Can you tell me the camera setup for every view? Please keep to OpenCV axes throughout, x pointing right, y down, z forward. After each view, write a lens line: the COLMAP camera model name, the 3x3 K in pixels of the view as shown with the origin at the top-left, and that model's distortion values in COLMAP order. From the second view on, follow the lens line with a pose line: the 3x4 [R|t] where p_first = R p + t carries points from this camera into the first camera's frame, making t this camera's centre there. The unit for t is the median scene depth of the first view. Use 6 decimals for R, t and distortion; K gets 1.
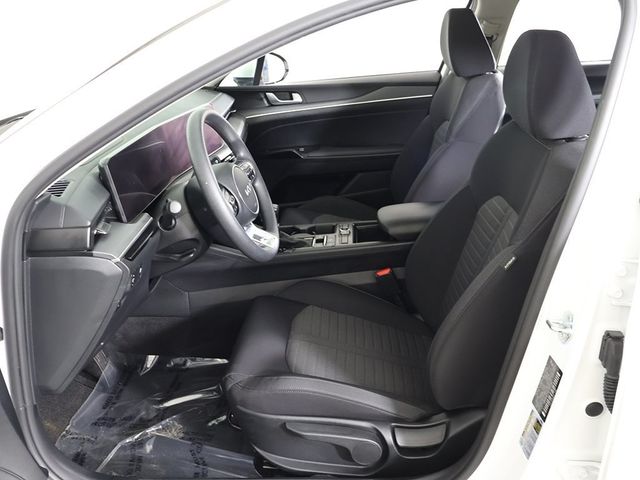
lens RADIAL K [[614.0, 0, 321.0], [0, 614.0, 240.5], [0, 0, 1]] dist [0.001617, 0.000000]
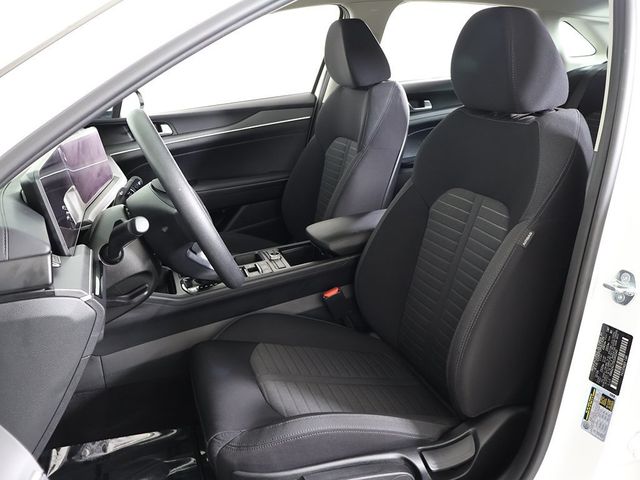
lens RADIAL K [[614.0, 0, 319.2], [0, 614.0, 239.3], [0, 0, 1]] dist [0.001617, 0.000000]
pose [[0.937744, -0.121493, 0.325386, -0.198703], [0.153960, 0.985160, -0.075863, 0.040103], [-0.311341, 0.121236, 0.942533, 0.146781]]
